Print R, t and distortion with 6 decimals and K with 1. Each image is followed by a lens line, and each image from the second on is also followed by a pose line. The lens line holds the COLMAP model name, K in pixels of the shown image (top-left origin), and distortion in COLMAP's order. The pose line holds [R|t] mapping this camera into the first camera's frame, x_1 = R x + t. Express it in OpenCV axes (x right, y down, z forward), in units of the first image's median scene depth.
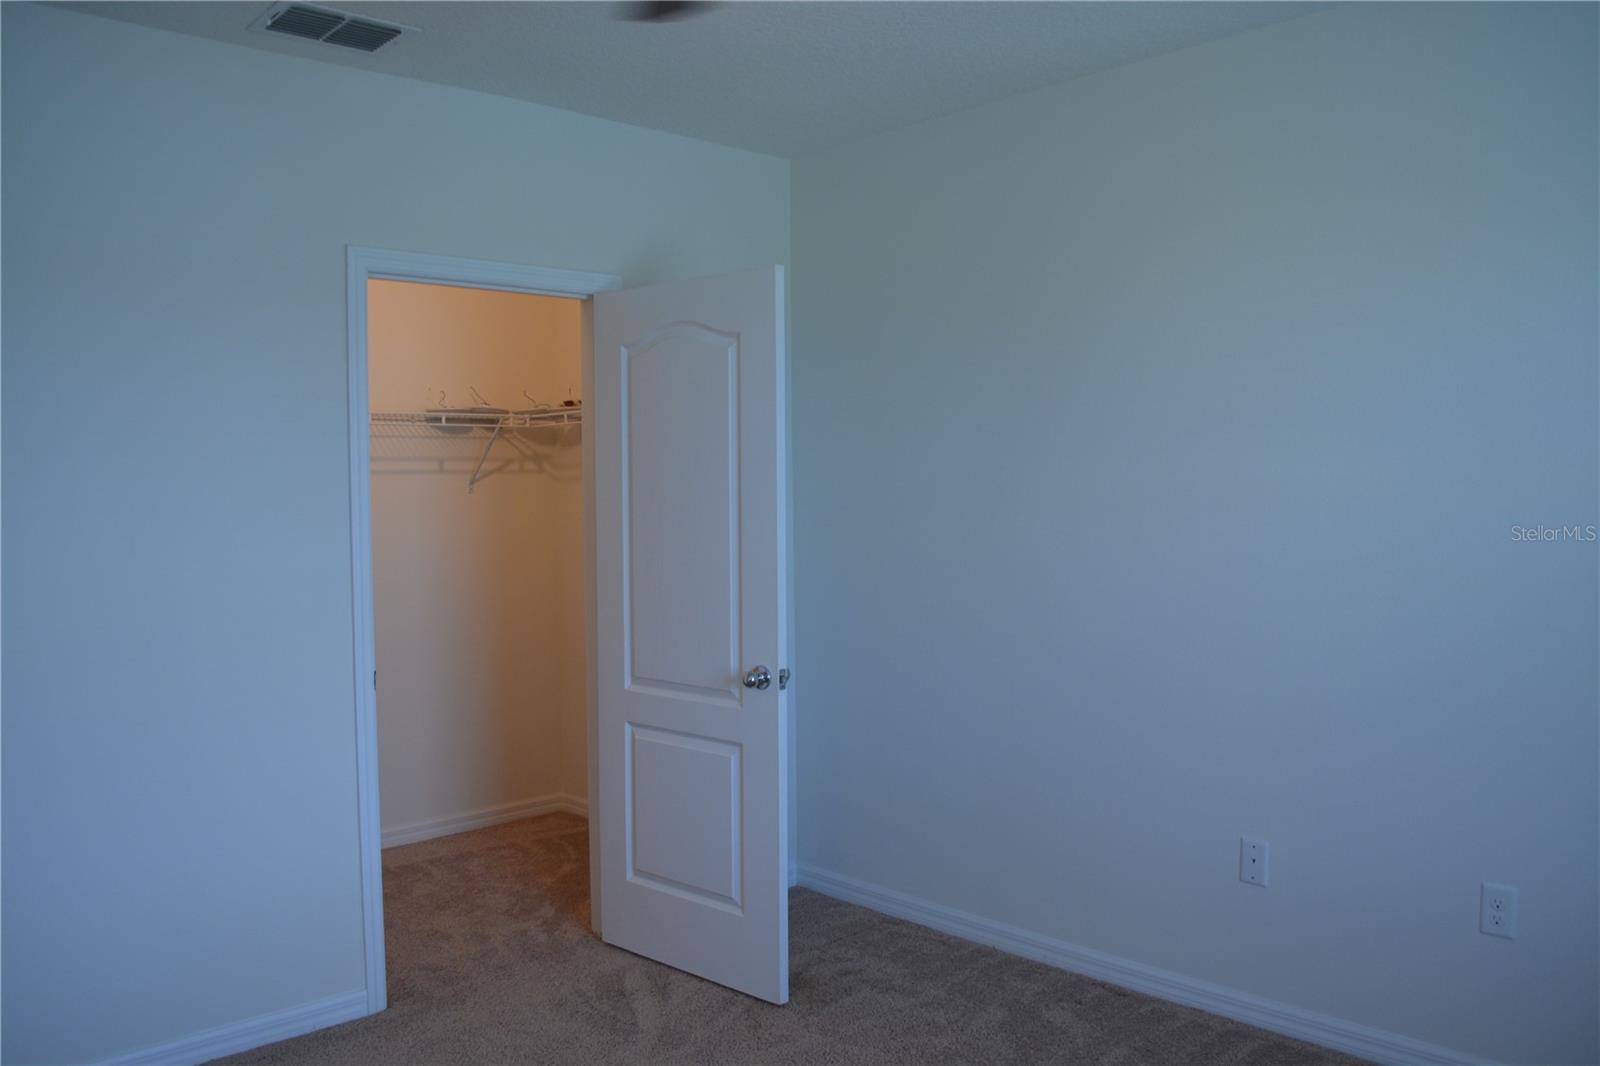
lens RADIAL K [[1263.3, 0, 800.0], [0, 1263.3, 533.0], [0, 0, 1]] dist [-0.094127, -0.000940]
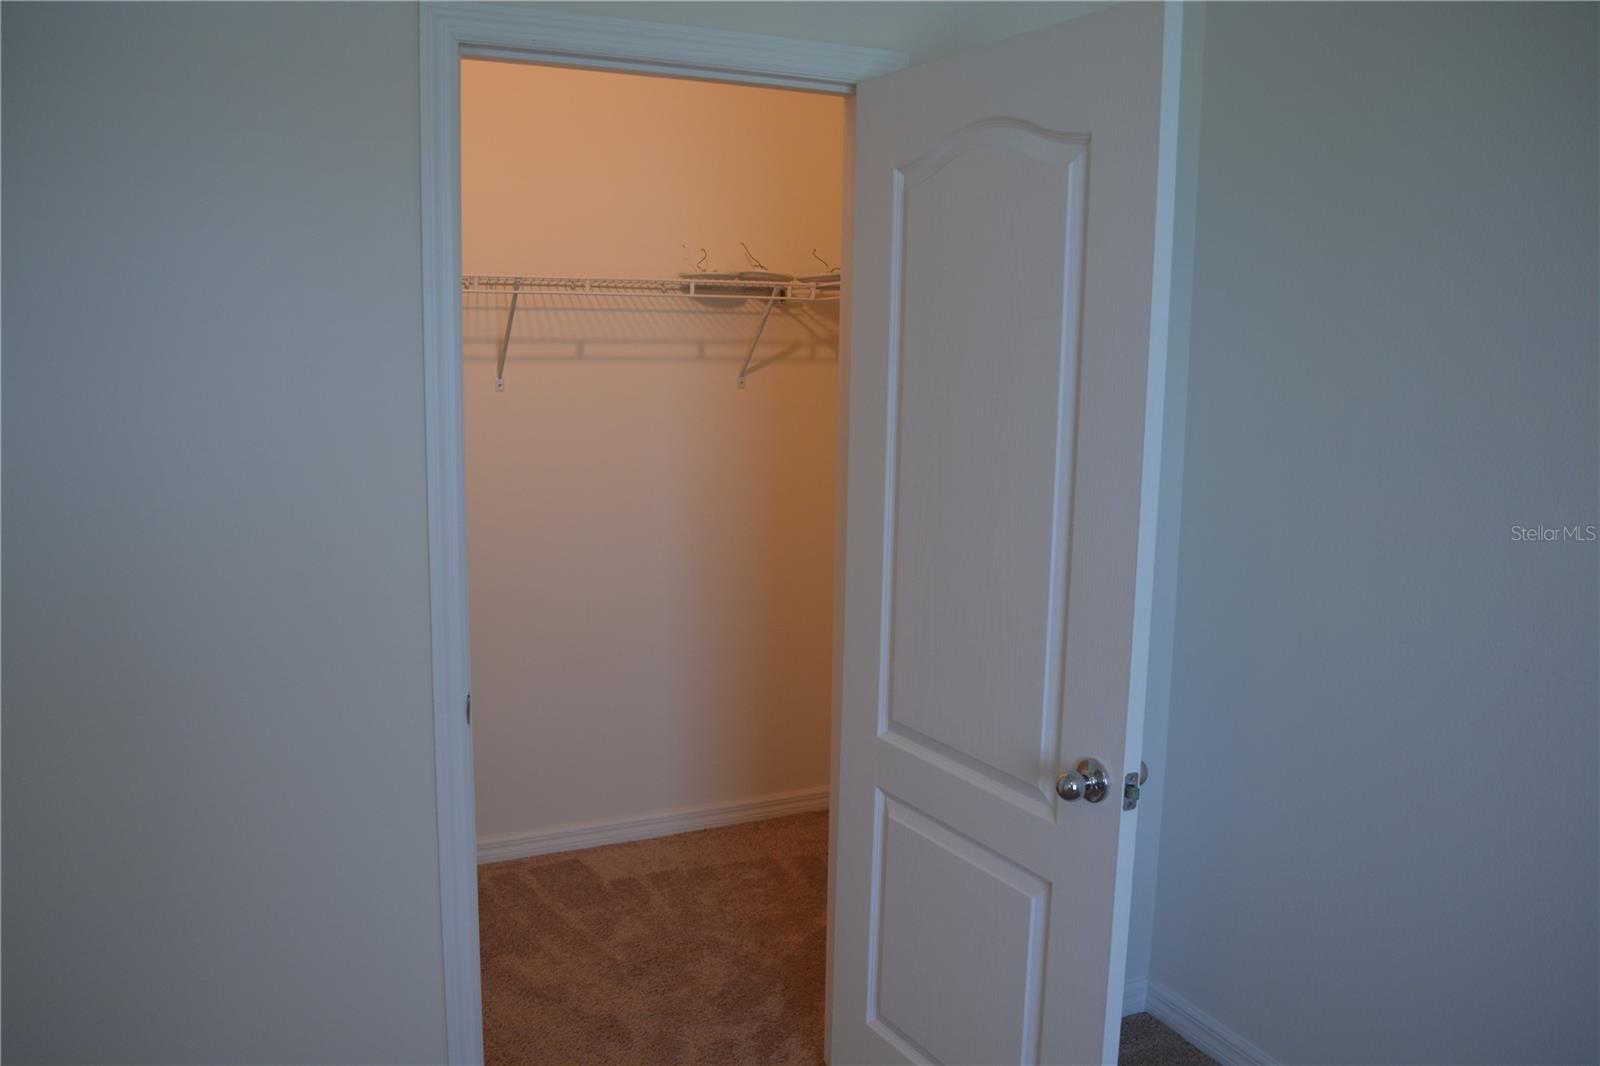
lens RADIAL K [[1263.3, 0, 800.0], [0, 1263.3, 533.0], [0, 0, 1]] dist [-0.094127, -0.000940]
pose [[0.950801, 0.067488, -0.302361, 0.003924], [-0.035783, 0.993375, 0.109202, -0.031525], [0.307728, -0.093010, 0.946917, 0.315342]]
